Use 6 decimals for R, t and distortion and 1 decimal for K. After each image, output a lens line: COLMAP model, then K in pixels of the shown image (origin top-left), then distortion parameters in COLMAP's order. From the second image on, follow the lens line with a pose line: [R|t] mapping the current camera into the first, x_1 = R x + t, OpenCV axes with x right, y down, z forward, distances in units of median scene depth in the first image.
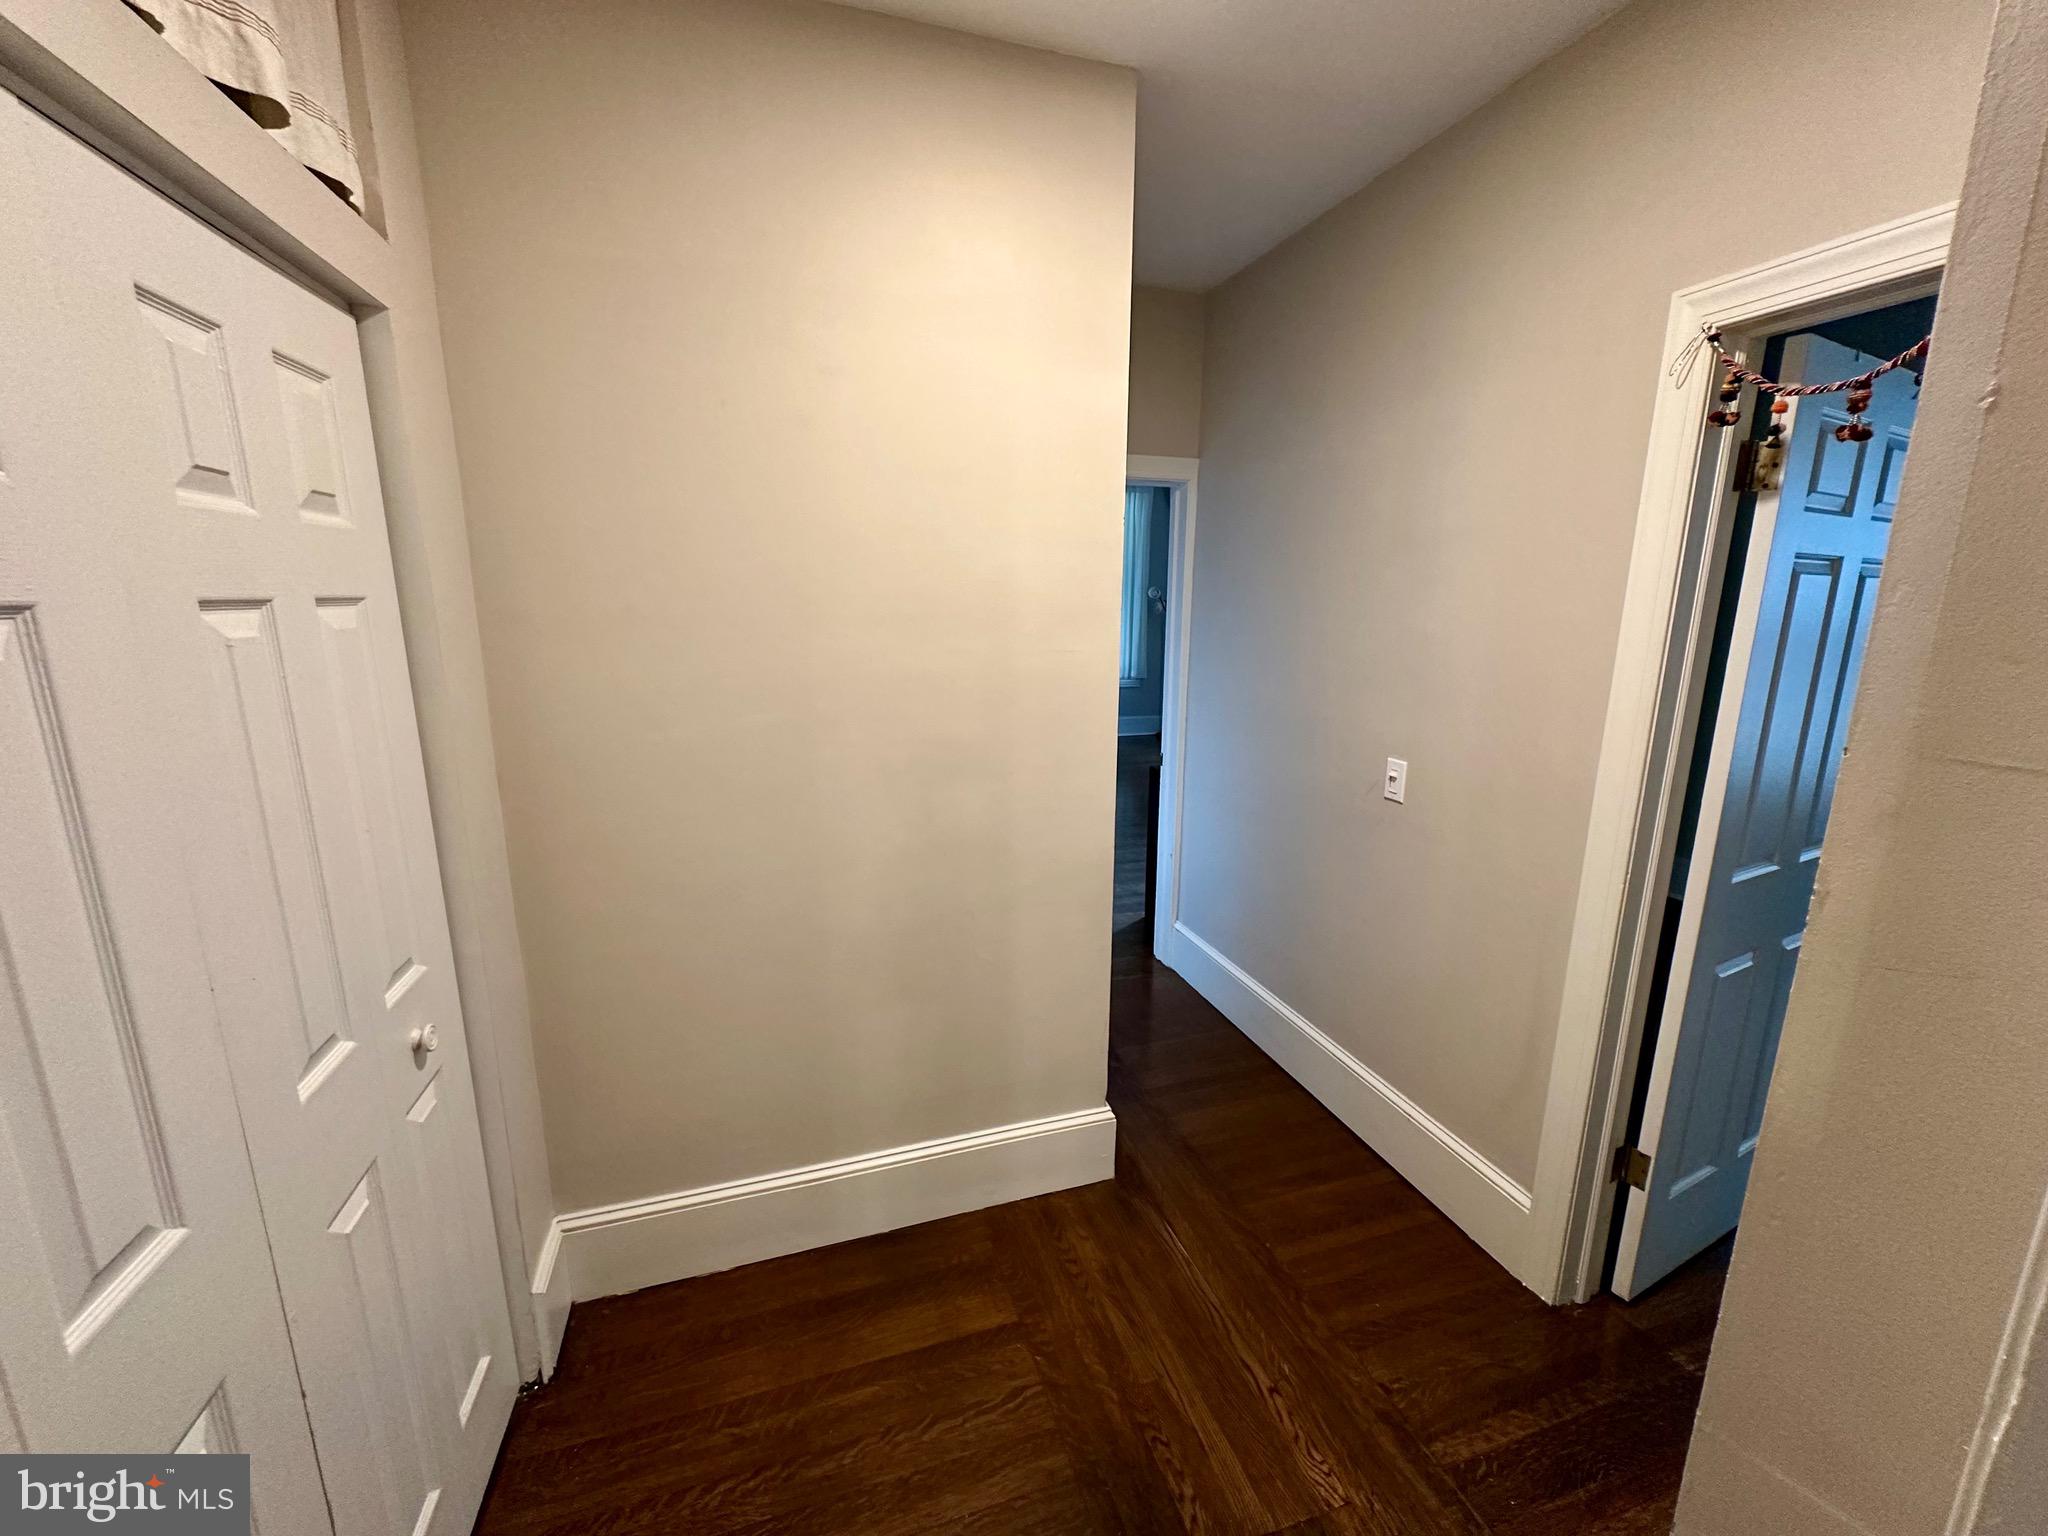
lens RADIAL K [[823.2, 0, 1031.4], [0, 823.2, 770.3], [0, 0, 1]] dist [-0.000743, 0.000442]
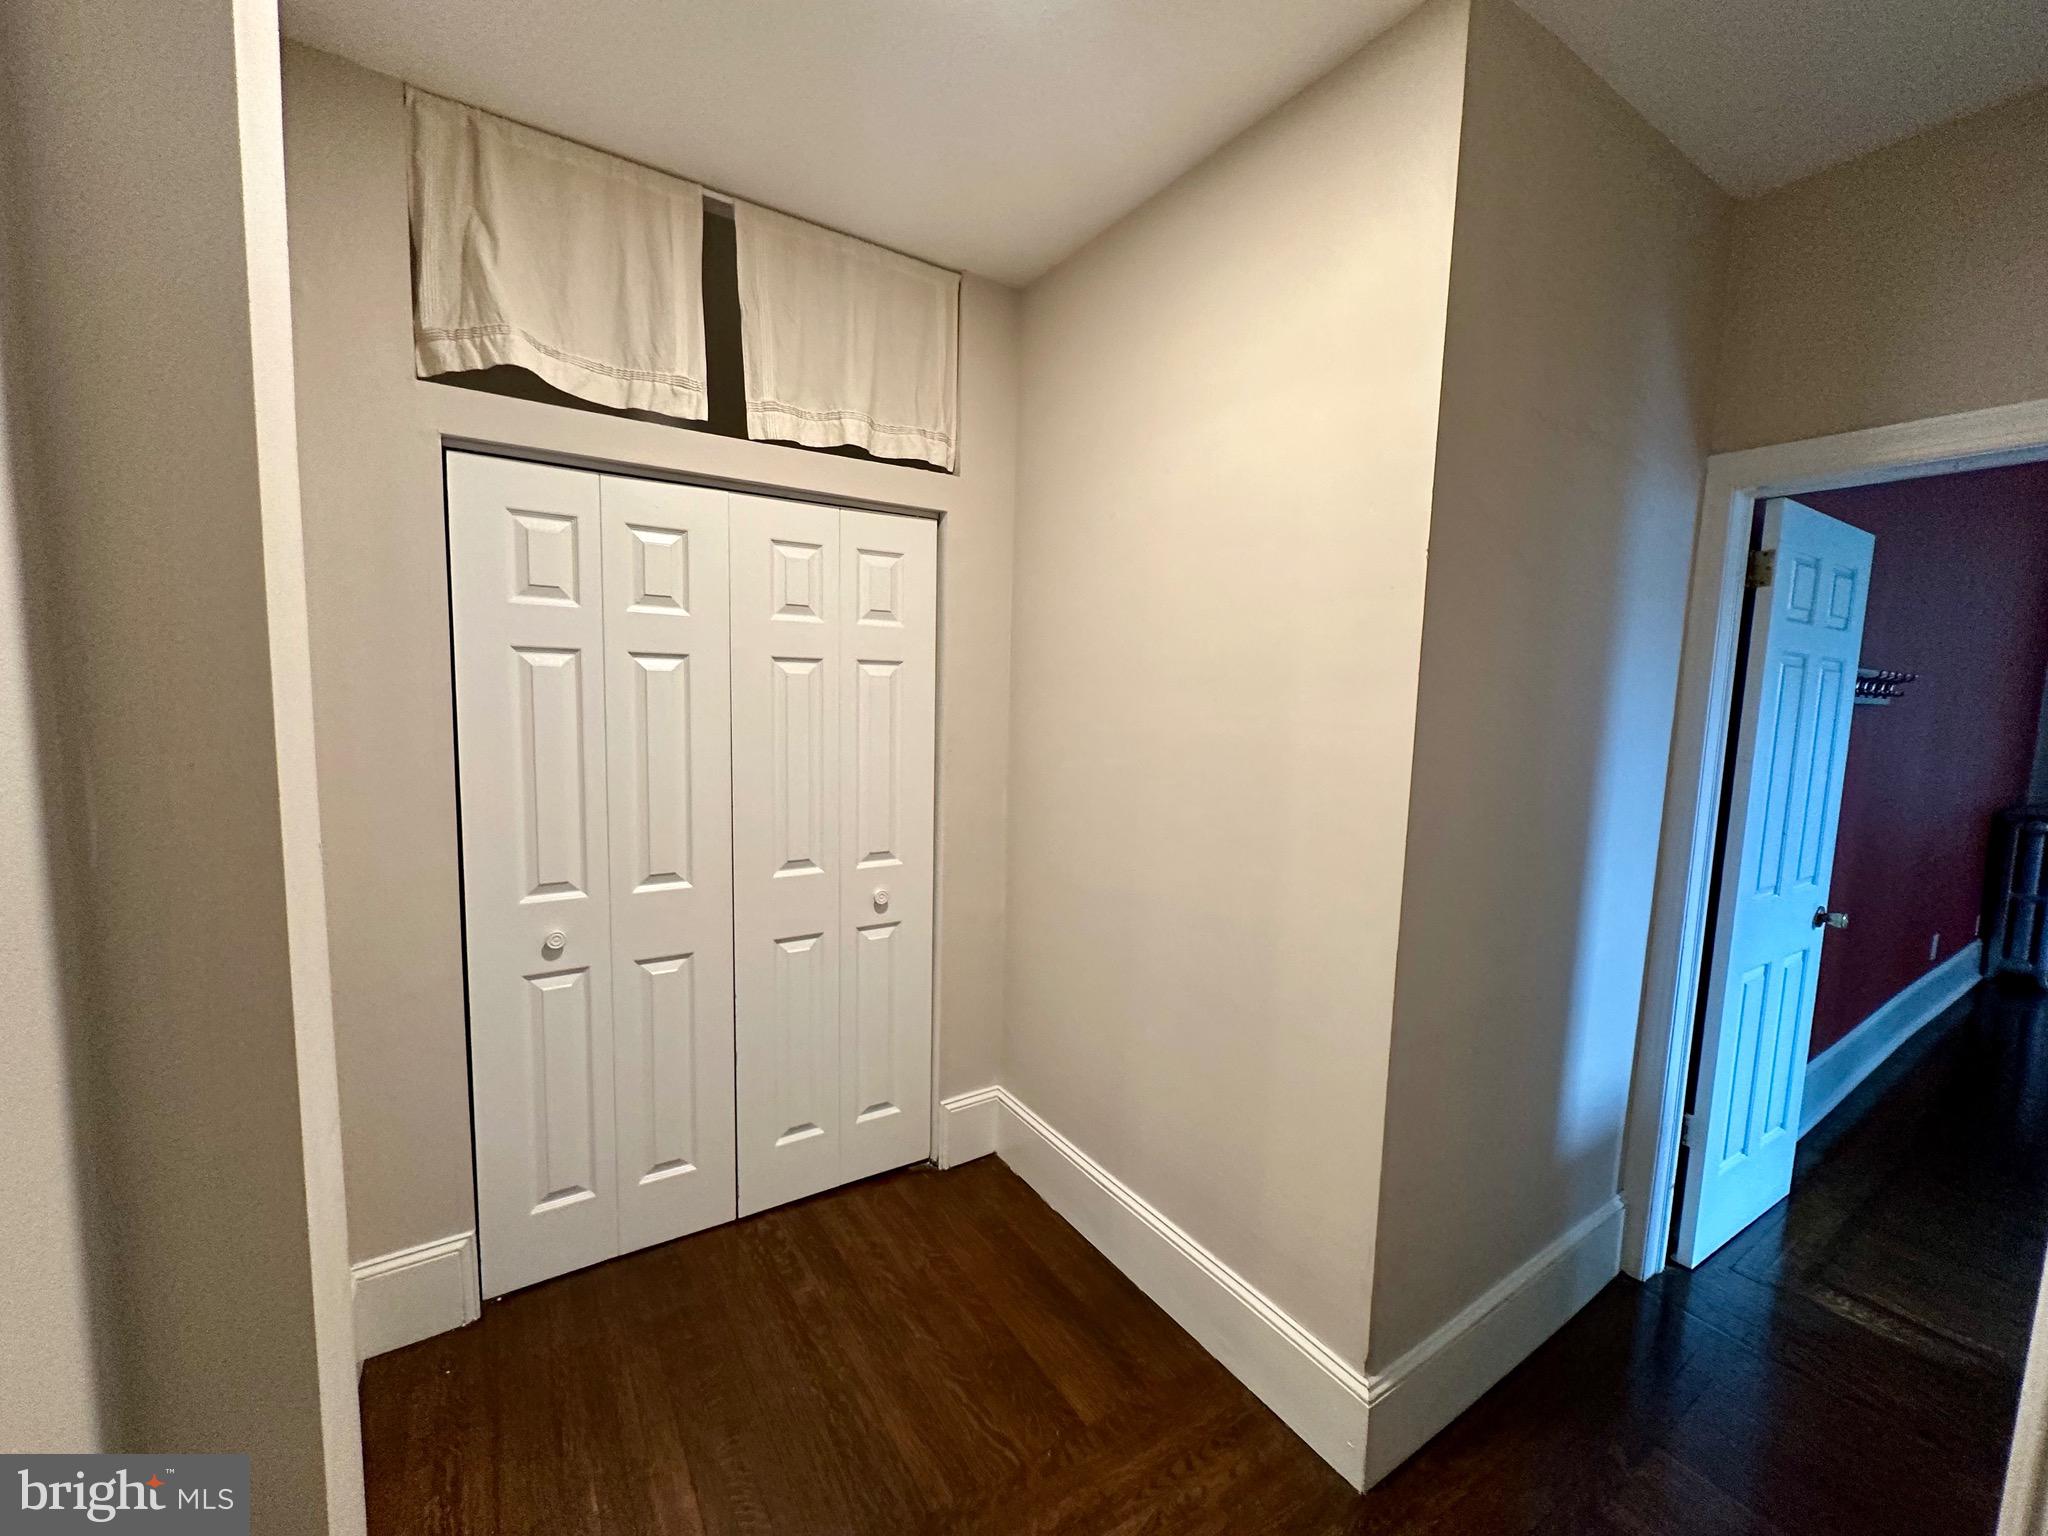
lens RADIAL K [[823.2, 0, 1025.9], [0, 823.2, 768.4], [0, 0, 1]] dist [-0.000743, 0.000442]
pose [[0.258085, 0.096558, -0.961285, 0.852564], [-0.225825, 0.973459, 0.037152, -0.074382], [0.939359, 0.207494, 0.273040, 0.578248]]
